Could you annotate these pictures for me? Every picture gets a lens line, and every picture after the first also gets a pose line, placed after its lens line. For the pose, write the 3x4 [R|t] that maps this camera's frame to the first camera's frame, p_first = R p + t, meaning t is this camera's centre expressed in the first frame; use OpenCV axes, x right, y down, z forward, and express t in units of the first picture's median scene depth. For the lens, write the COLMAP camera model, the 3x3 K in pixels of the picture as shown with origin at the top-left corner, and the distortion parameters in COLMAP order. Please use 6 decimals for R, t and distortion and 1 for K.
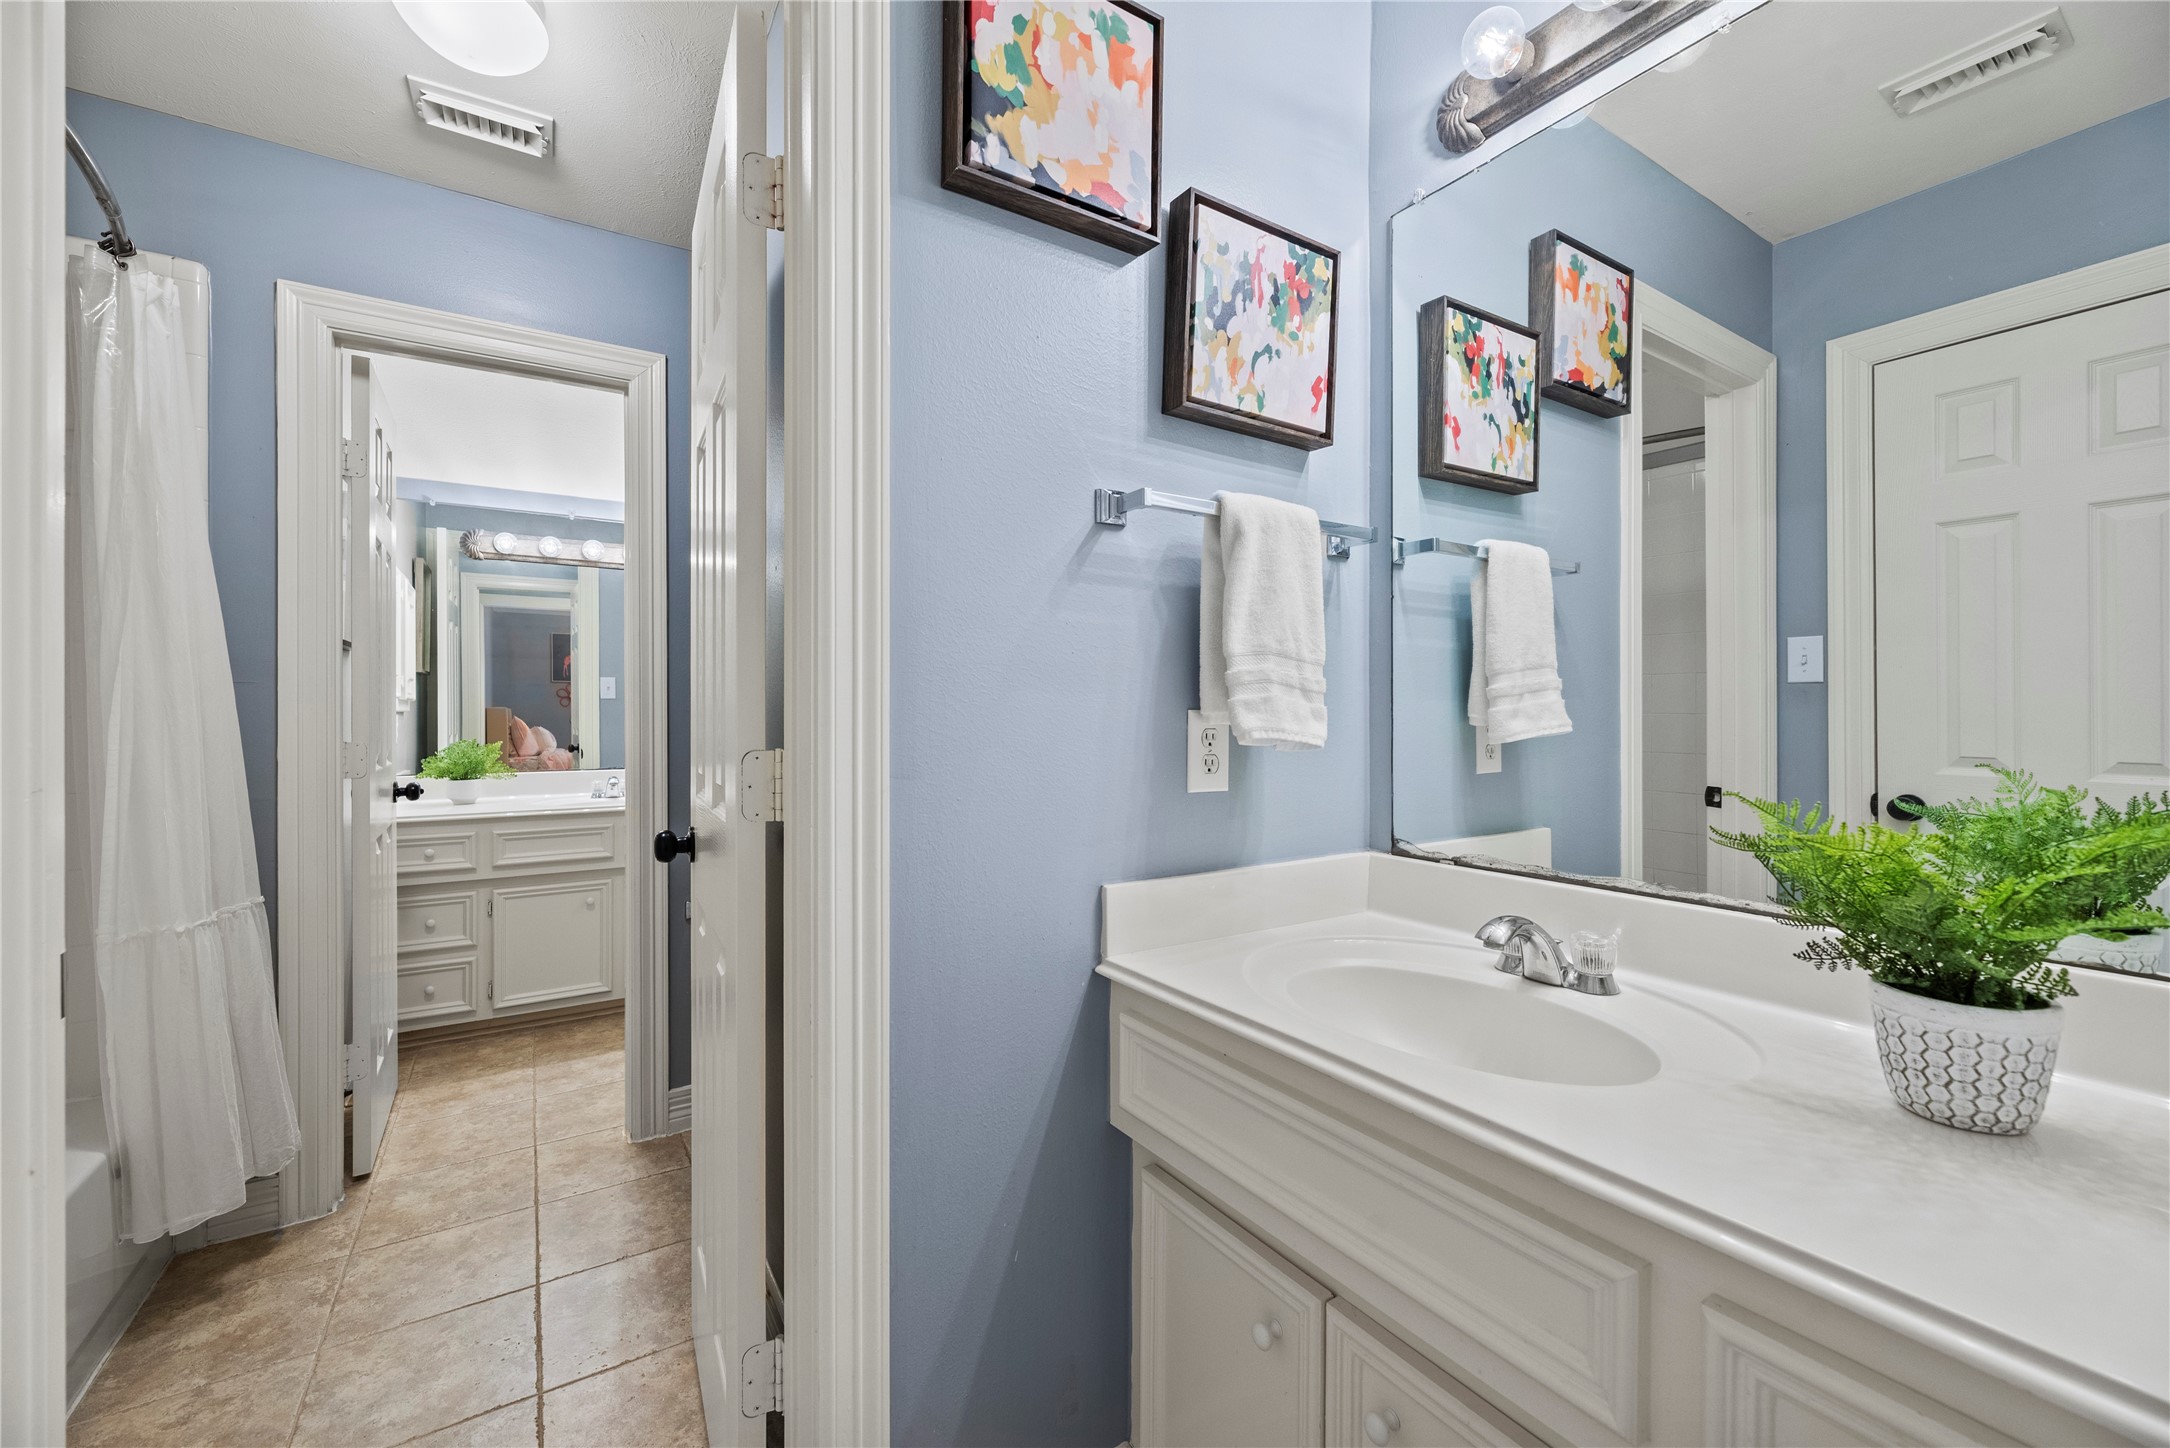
lens RADIAL K [[877.8, 0, 1084.0], [0, 877.8, 717.8], [0, 0, 1]] dist [0.002136, -0.000423]
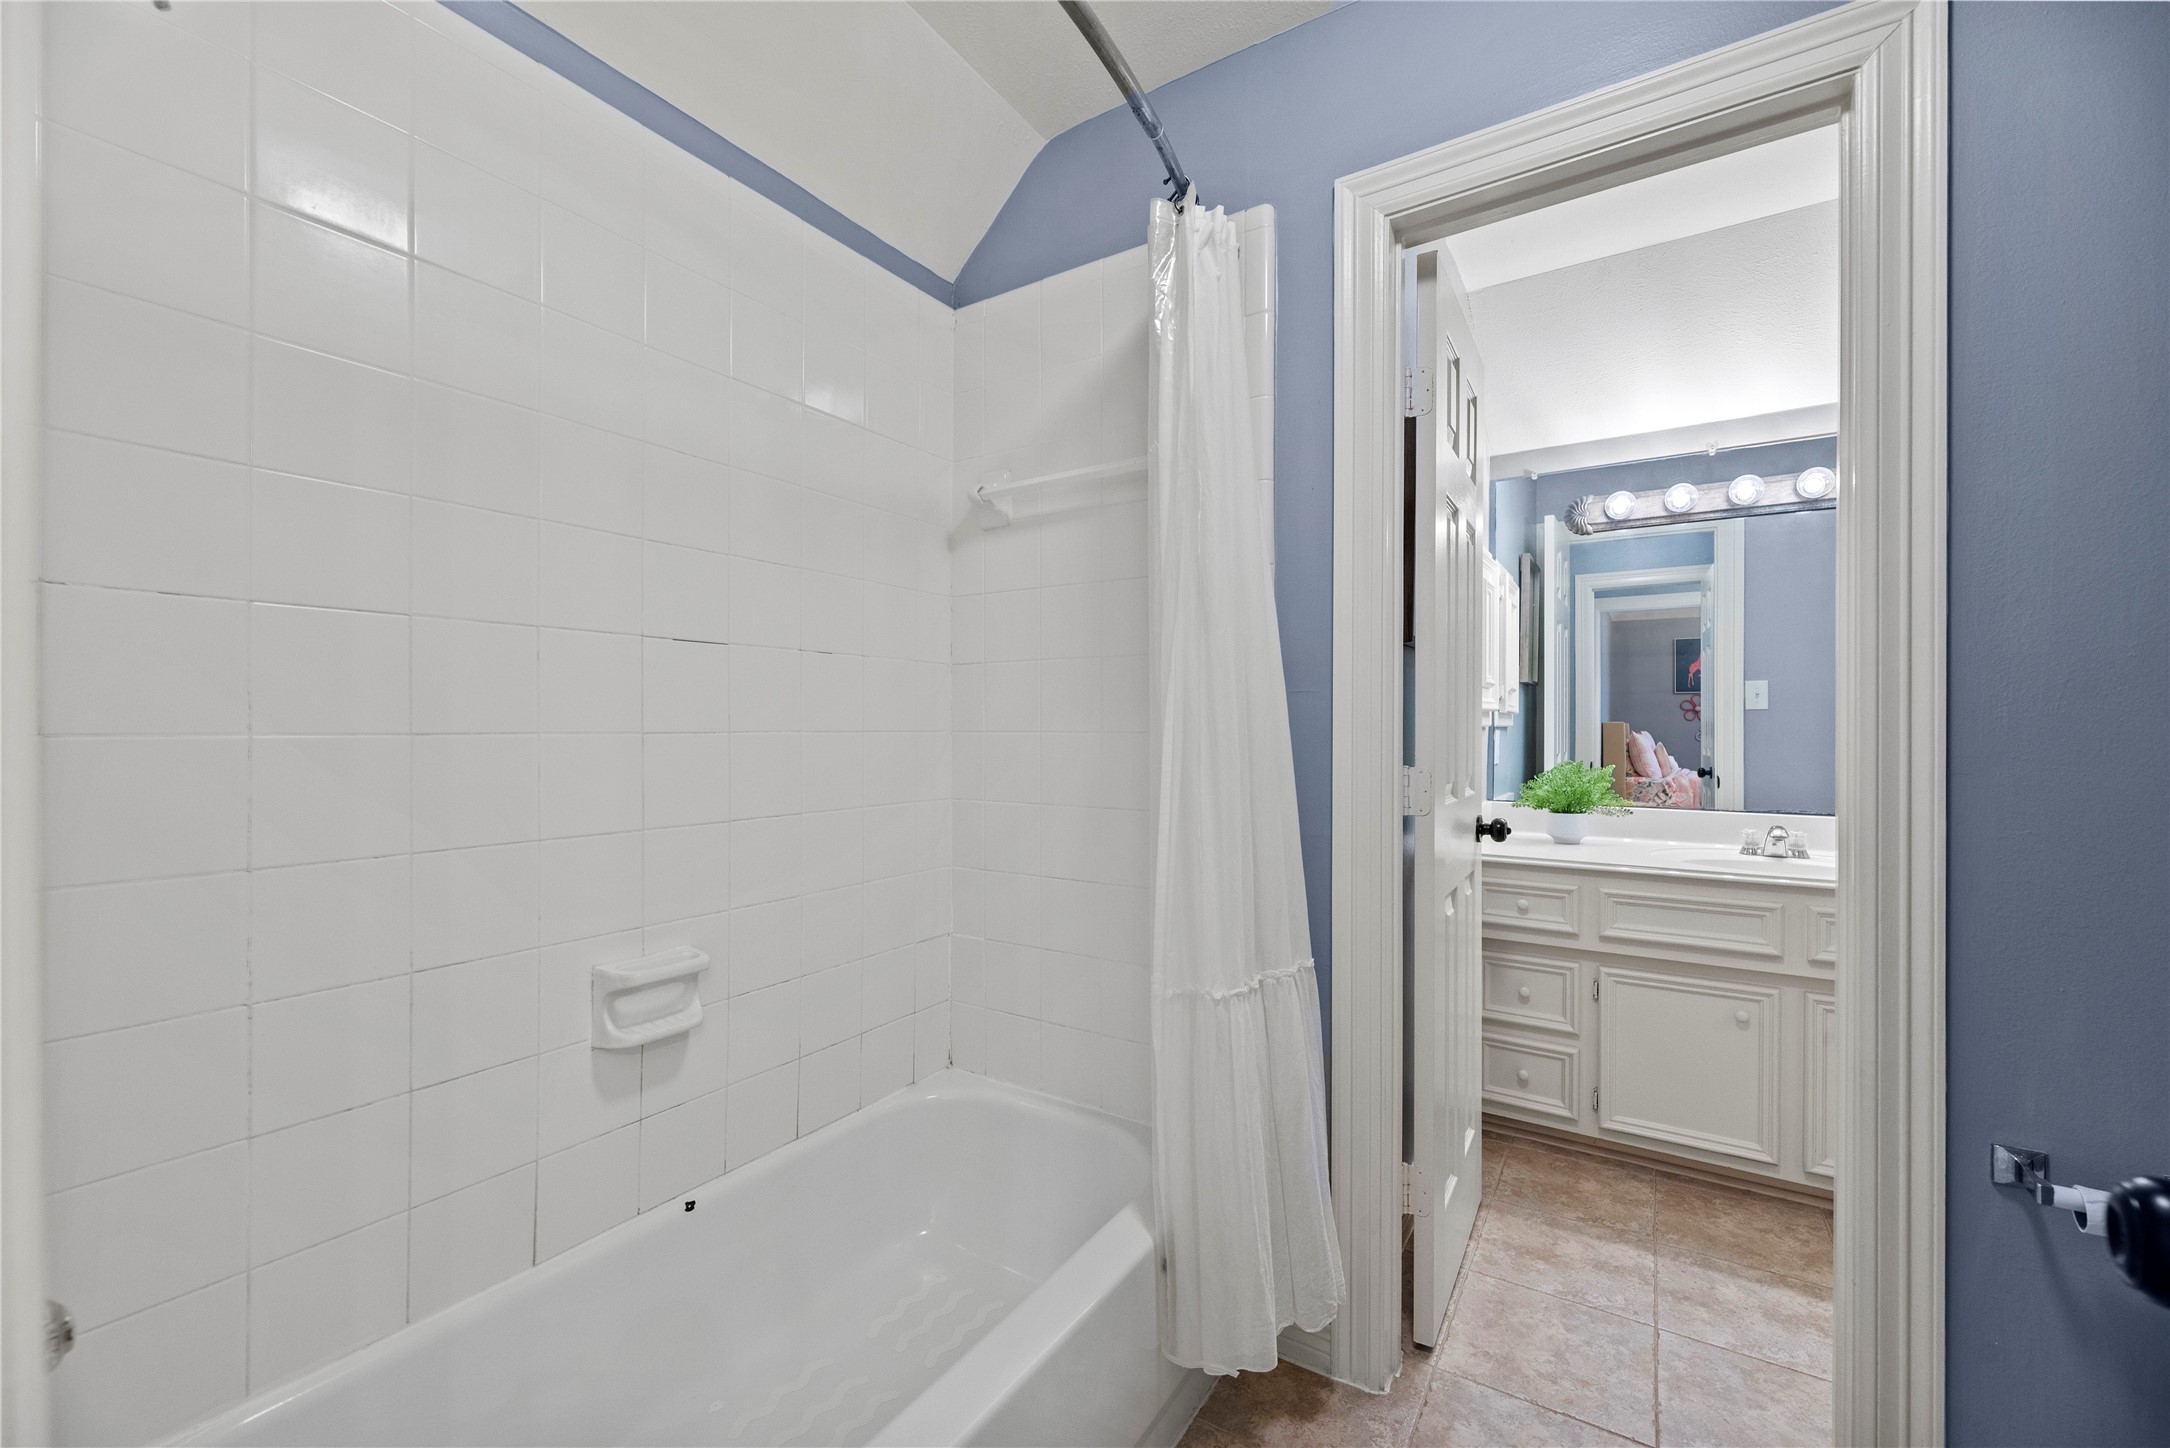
lens RADIAL K [[877.8, 0, 1079.3], [0, 877.8, 725.7], [0, 0, 1]] dist [0.002136, -0.000423]
pose [[0.419128, 0.000719, -0.907927, -0.190910], [-0.007600, 0.999967, -0.002716, -0.003081], [0.907895, 0.008039, 0.419120, 0.300320]]
